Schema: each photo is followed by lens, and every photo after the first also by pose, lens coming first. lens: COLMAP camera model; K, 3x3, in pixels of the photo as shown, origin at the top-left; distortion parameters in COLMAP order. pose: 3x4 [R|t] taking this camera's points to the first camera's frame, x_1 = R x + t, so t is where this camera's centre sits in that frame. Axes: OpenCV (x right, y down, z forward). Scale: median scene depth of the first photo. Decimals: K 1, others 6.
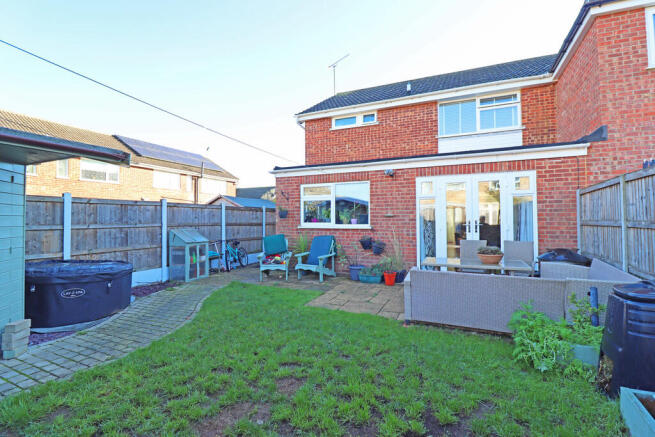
lens RADIAL K [[299.2, 0, 334.1], [0, 299.2, 213.5], [0, 0, 1]] dist [-0.000761, -0.016154]
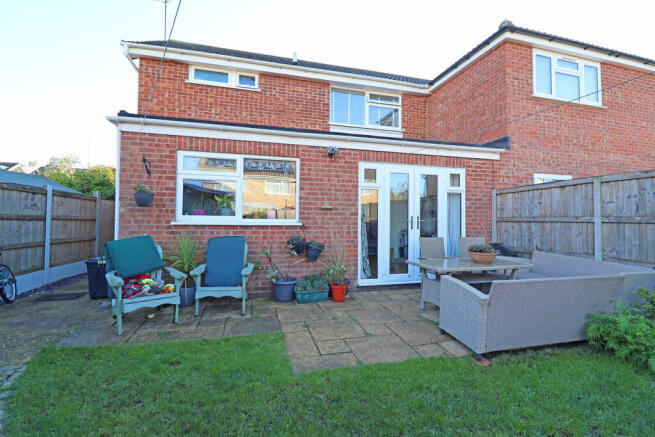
lens RADIAL K [[299.2, 0, 334.1], [0, 299.2, 213.5], [0, 0, 1]] dist [-0.000761, -0.016154]
pose [[0.774183, 0.024337, 0.632494, -0.264279], [-0.027786, 0.999604, -0.004452, 0.022832], [-0.632352, -0.014128, 0.774552, 0.385551]]
